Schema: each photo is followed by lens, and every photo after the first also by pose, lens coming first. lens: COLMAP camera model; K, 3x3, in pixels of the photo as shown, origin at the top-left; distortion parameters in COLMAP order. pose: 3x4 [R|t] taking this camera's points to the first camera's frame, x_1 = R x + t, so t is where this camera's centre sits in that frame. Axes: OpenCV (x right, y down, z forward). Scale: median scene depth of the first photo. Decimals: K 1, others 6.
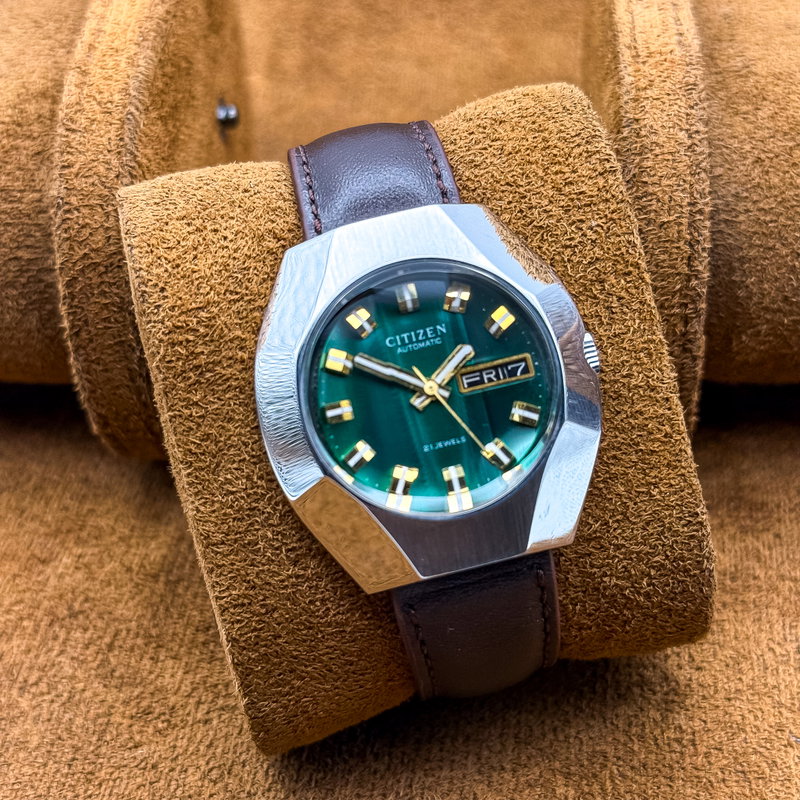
lens RADIAL K [[1612.9, 0, 400.0], [0, 1612.9, 400.0], [0, 0, 1]] dist [0.079387, 0.212913]
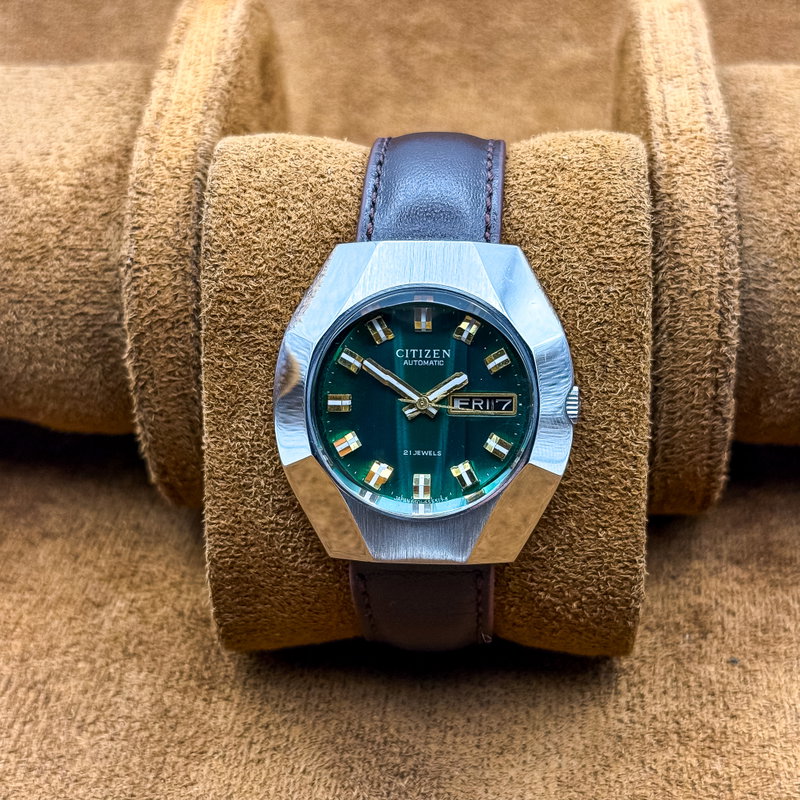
lens RADIAL K [[1612.9, 0, 400.0], [0, 1612.9, 400.0], [0, 0, 1]] dist [0.079387, 0.212913]
pose [[0.961162, 0.259335, -0.094407, 0.105302], [-0.243700, 0.958072, 0.150695, -0.168257], [0.129529, -0.121836, 0.984062, -0.112119]]
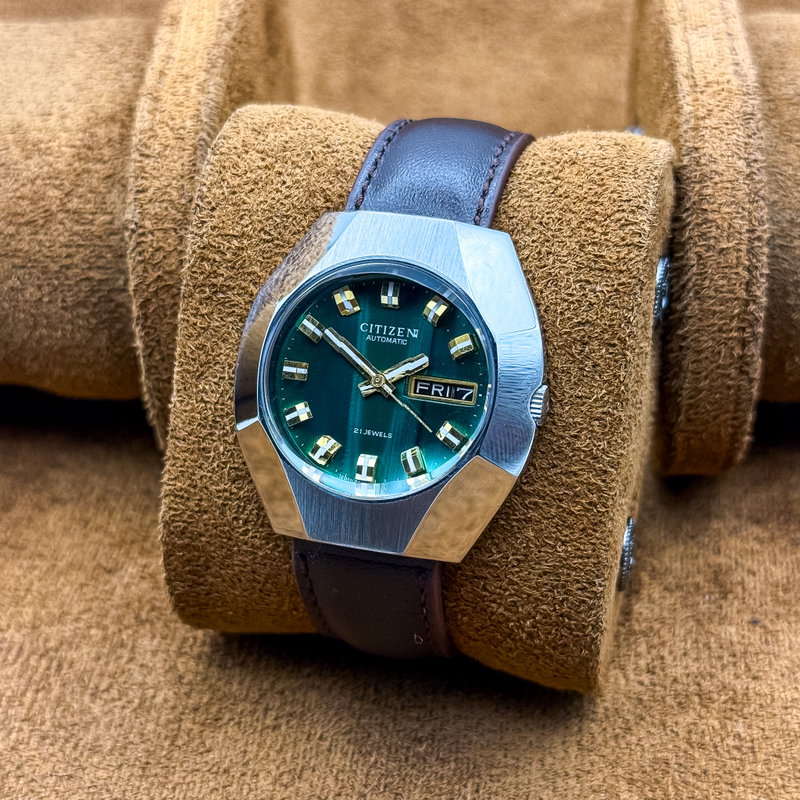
lens RADIAL K [[1612.9, 0, 400.0], [0, 1612.9, 400.0], [0, 0, 1]] dist [0.079387, 0.212913]
pose [[0.890751, 0.368930, -0.265432, 0.309241], [-0.341693, 0.928693, 0.144138, -0.149213], [0.299682, -0.037694, 0.953294, -0.027864]]
